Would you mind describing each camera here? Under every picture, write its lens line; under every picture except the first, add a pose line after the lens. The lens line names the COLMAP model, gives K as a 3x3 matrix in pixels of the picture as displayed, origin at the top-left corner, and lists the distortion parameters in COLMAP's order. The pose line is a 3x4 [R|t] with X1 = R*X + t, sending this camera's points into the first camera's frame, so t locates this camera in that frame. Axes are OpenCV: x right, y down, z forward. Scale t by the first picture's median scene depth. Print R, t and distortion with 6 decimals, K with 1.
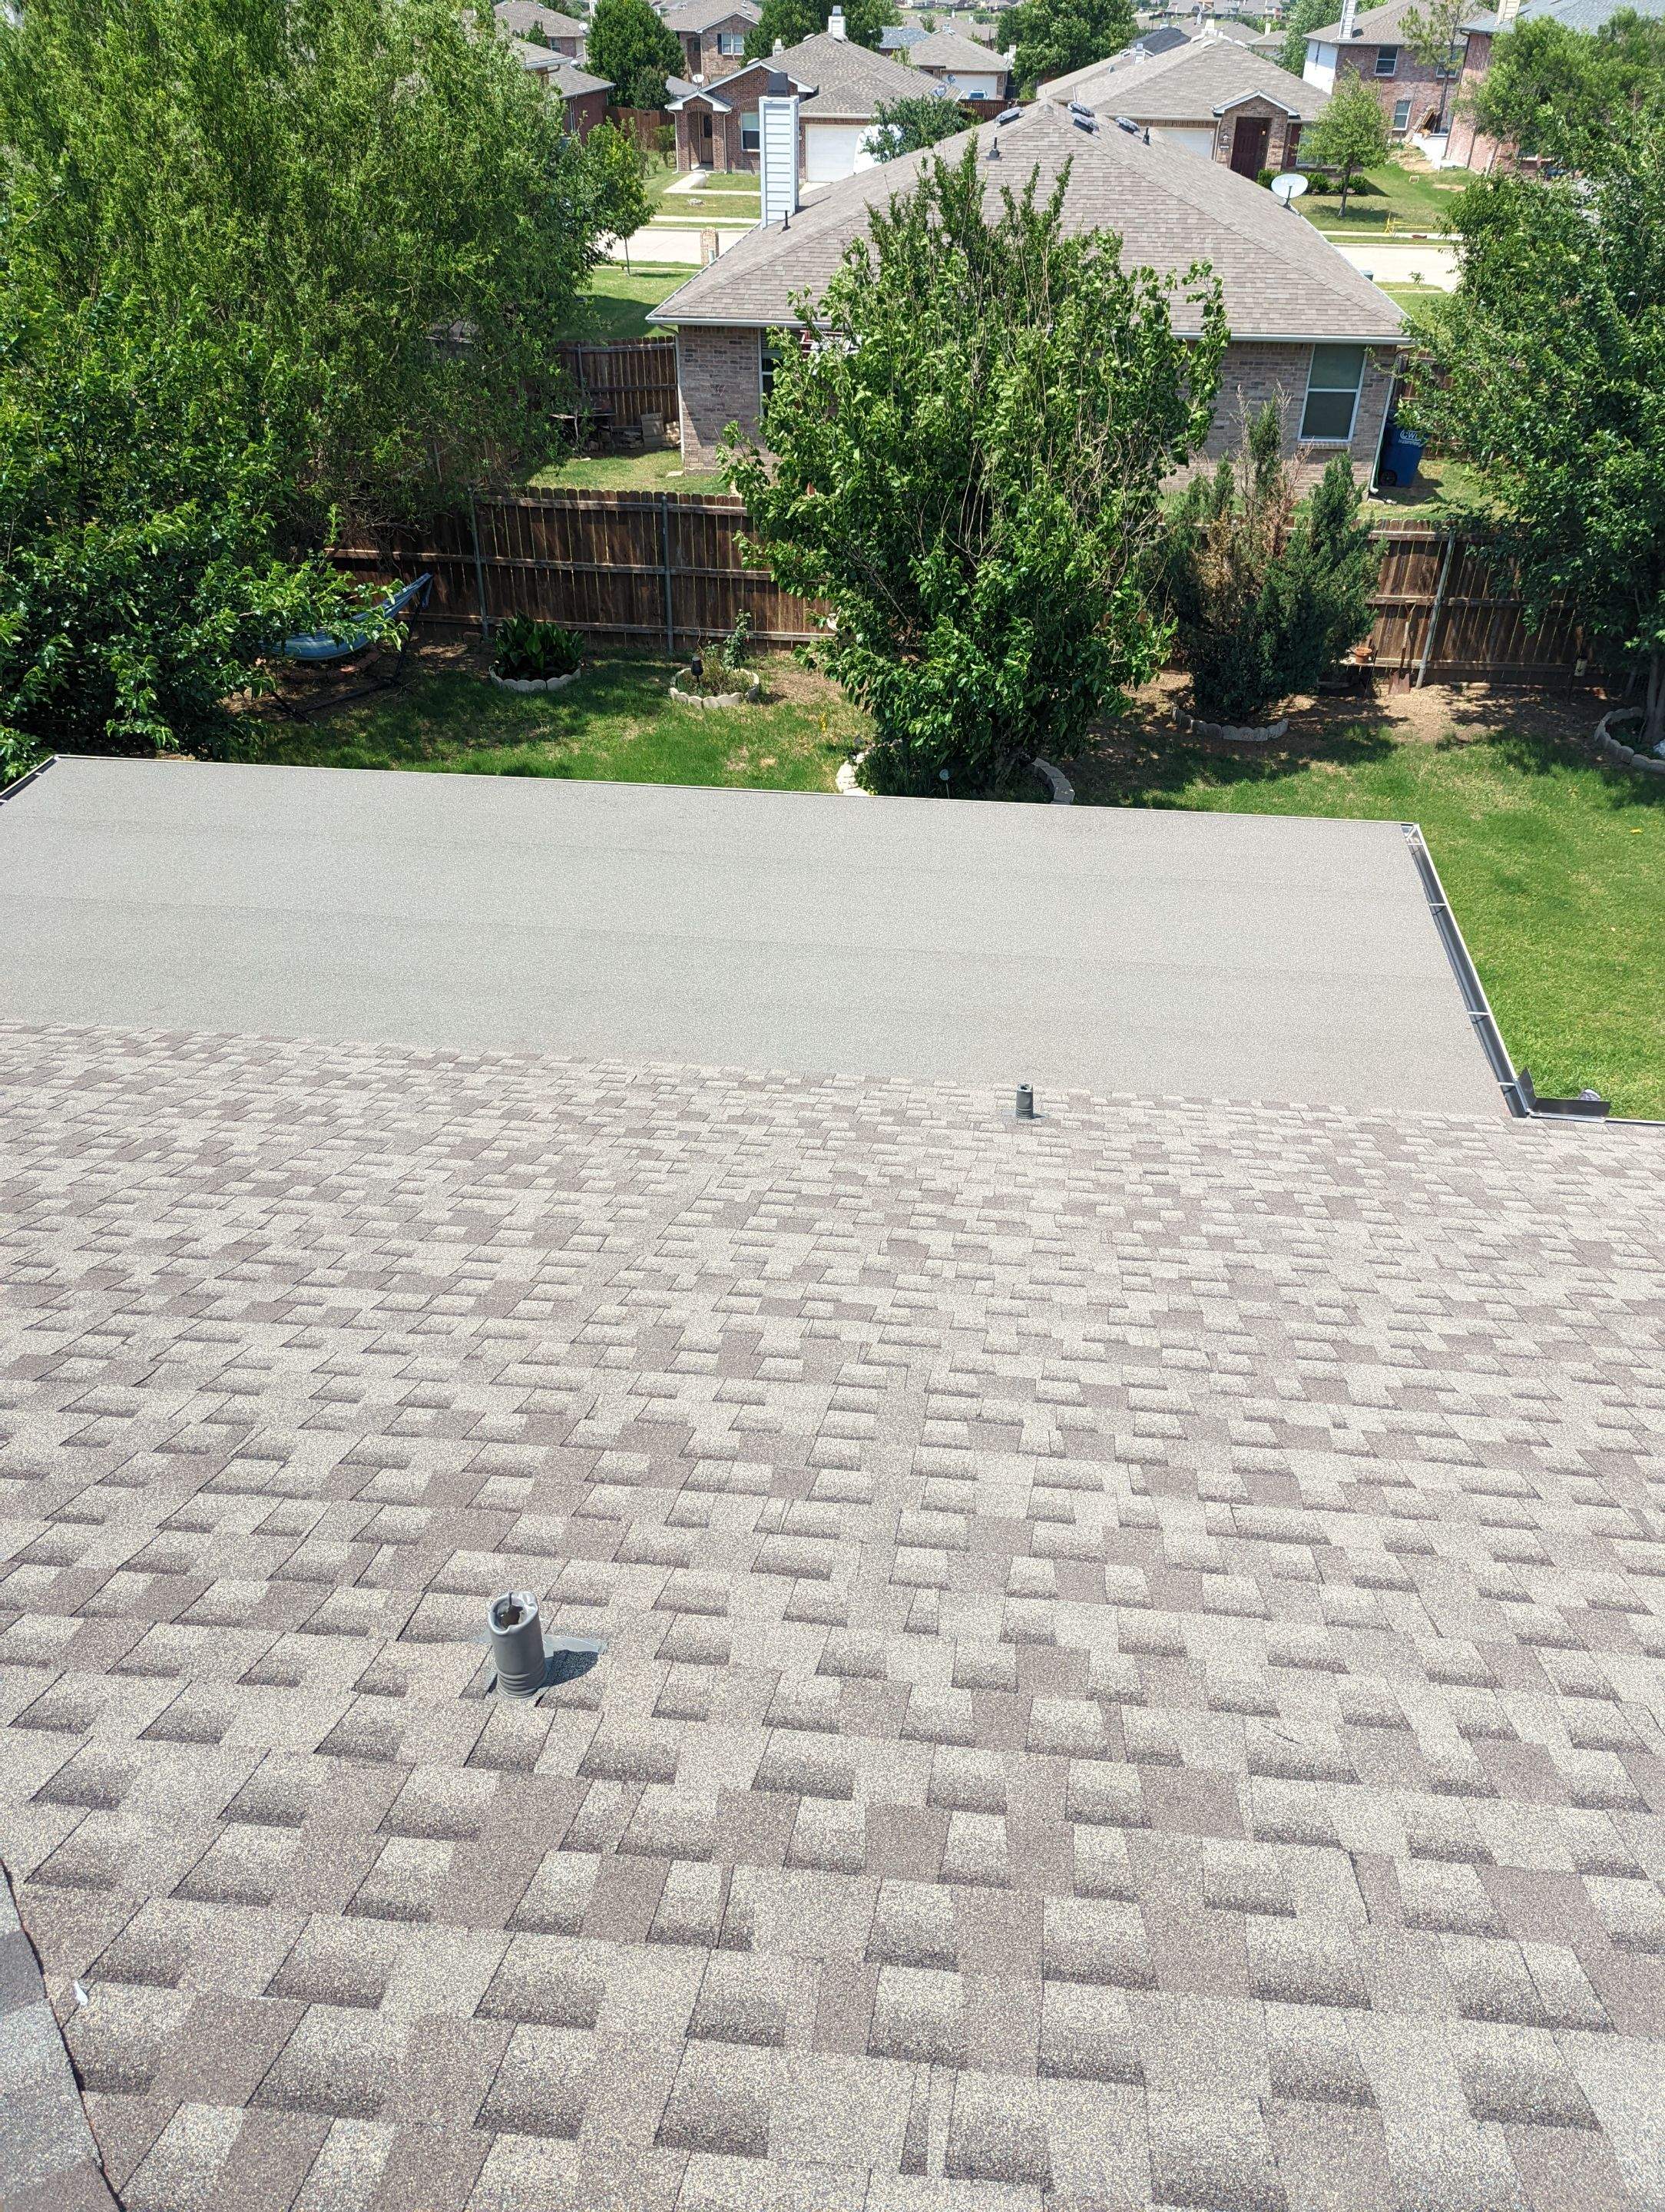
lens RADIAL K [[1508.3, 0, 845.3], [0, 1508.3, 1106.9], [0, 0, 1]] dist [0.052721, -0.057491]
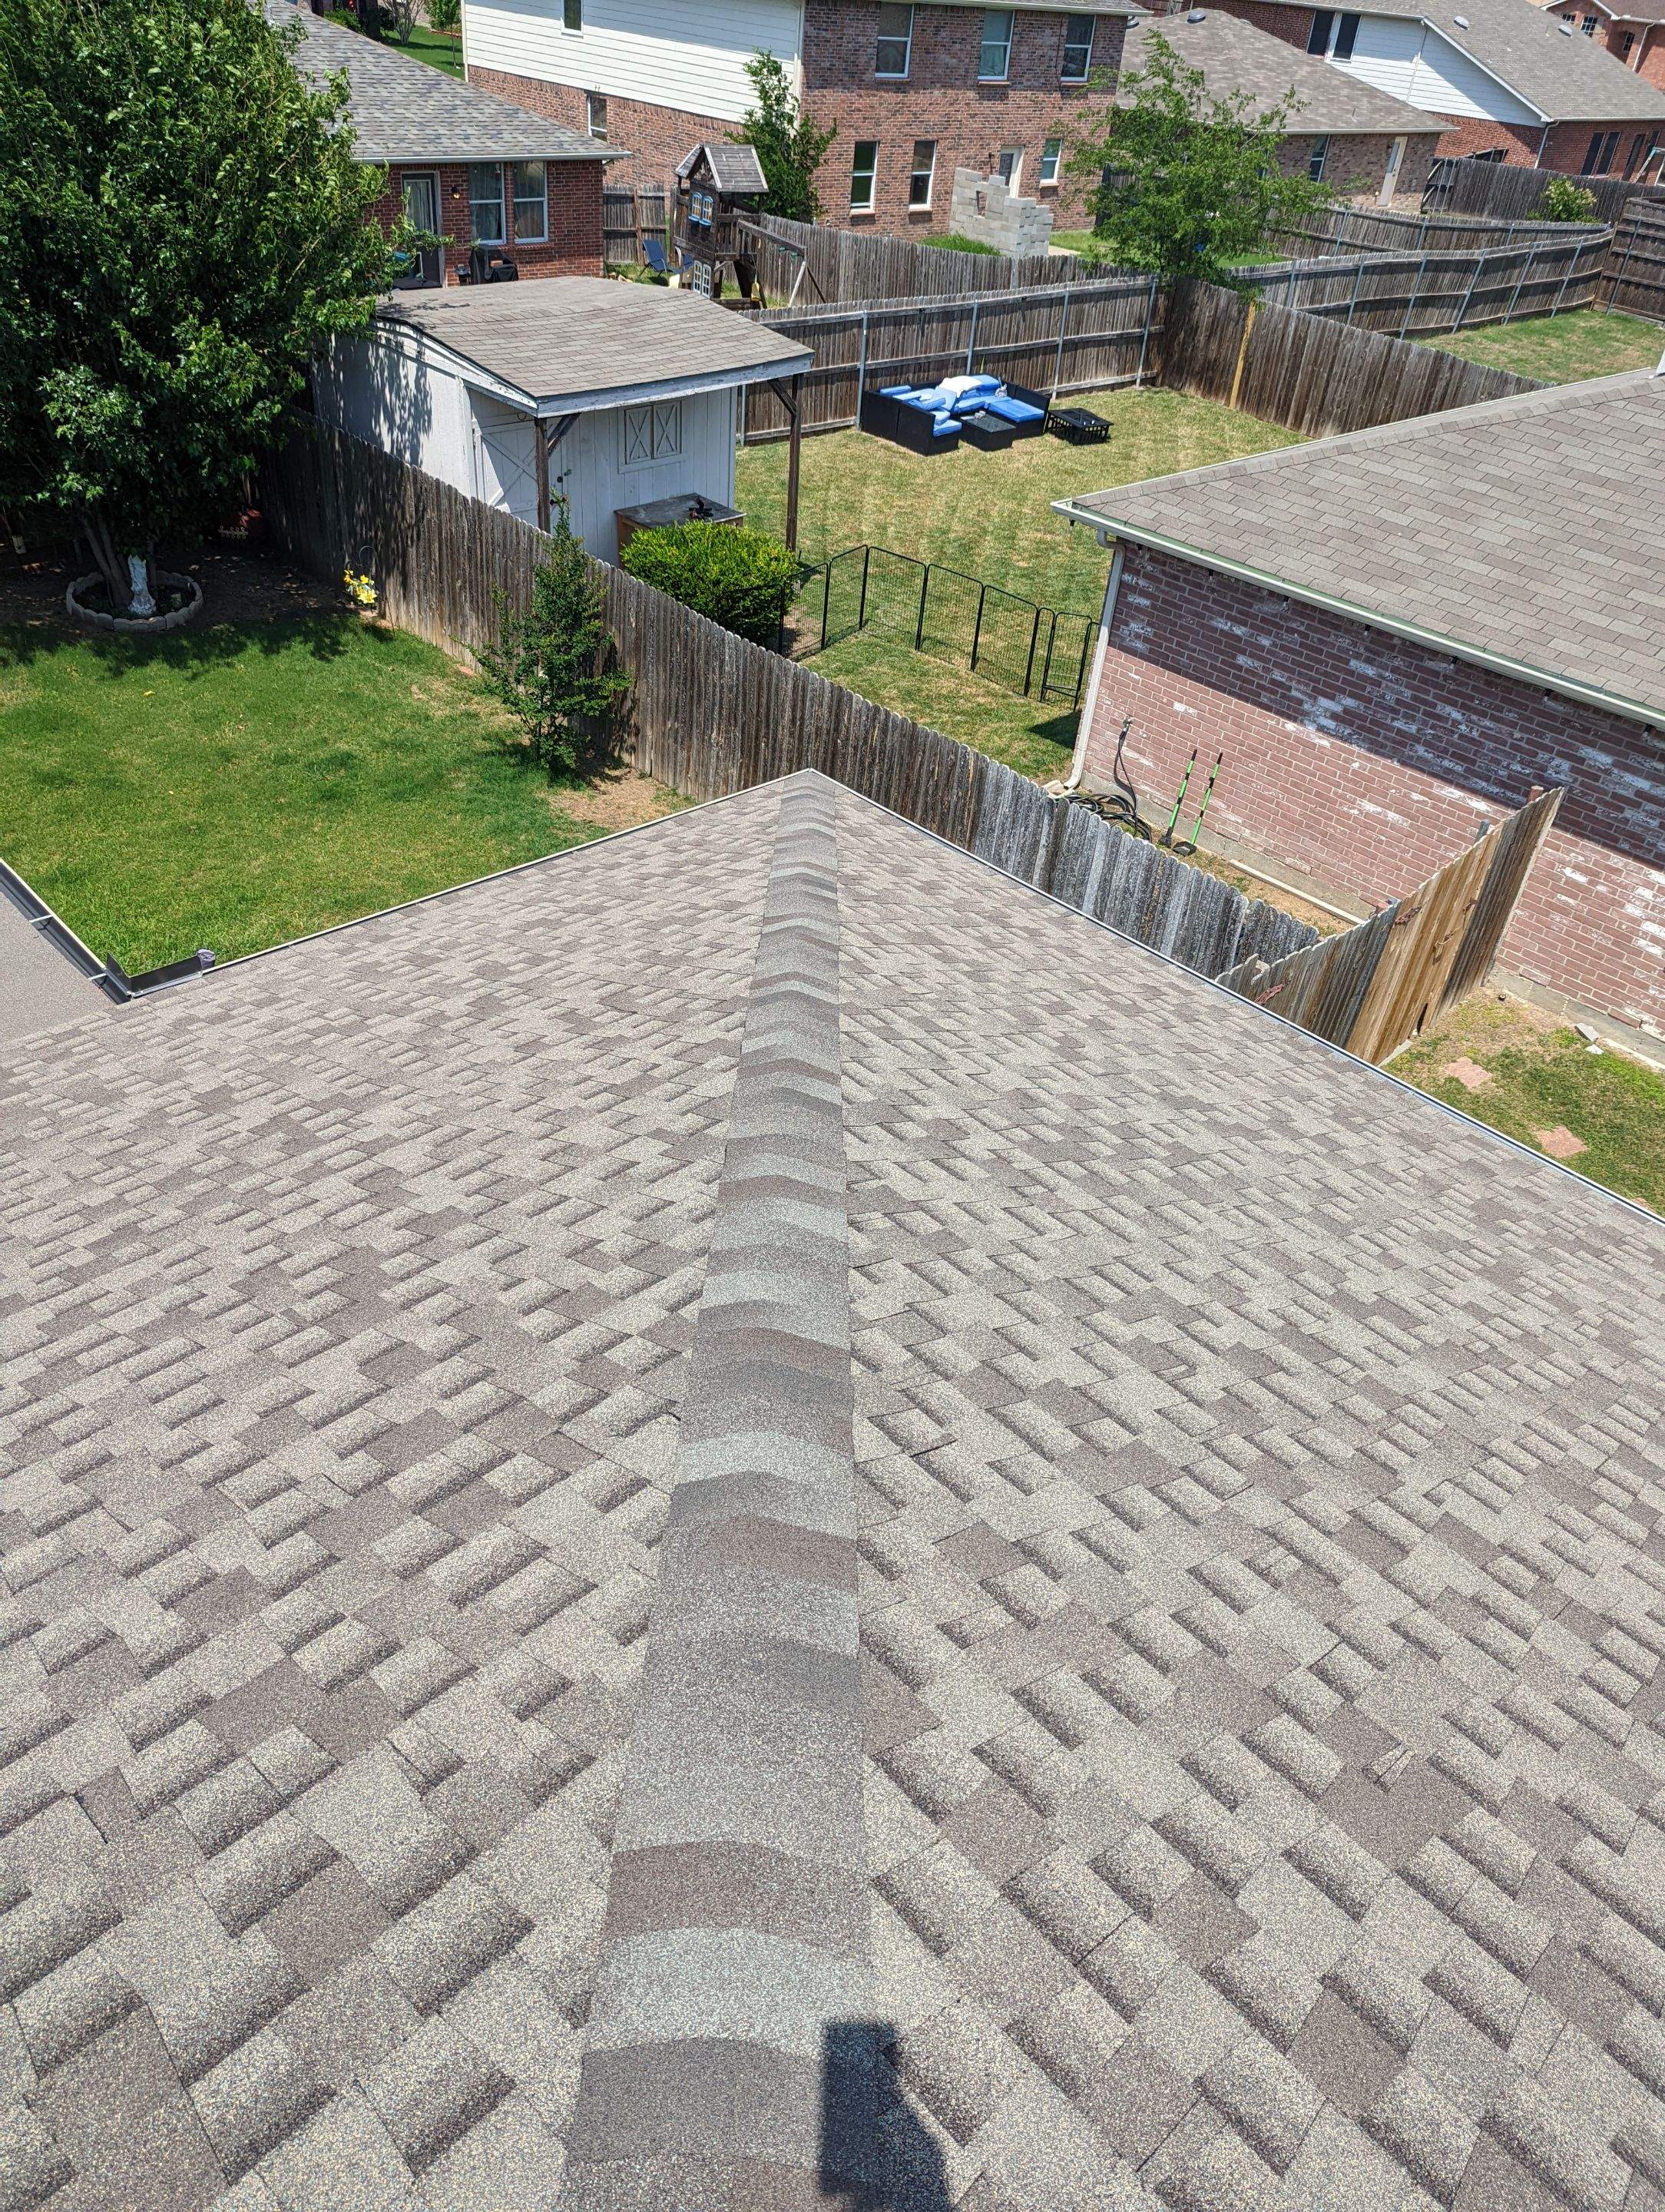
lens RADIAL K [[1508.3, 0, 845.3], [0, 1508.3, 1106.9], [0, 0, 1]] dist [0.052721, -0.057491]
pose [[0.644051, -0.428596, 0.633644, 0.106574], [0.383442, 0.897612, 0.217404, 0.037623], [-0.661945, 0.102947, 0.742450, -0.038735]]
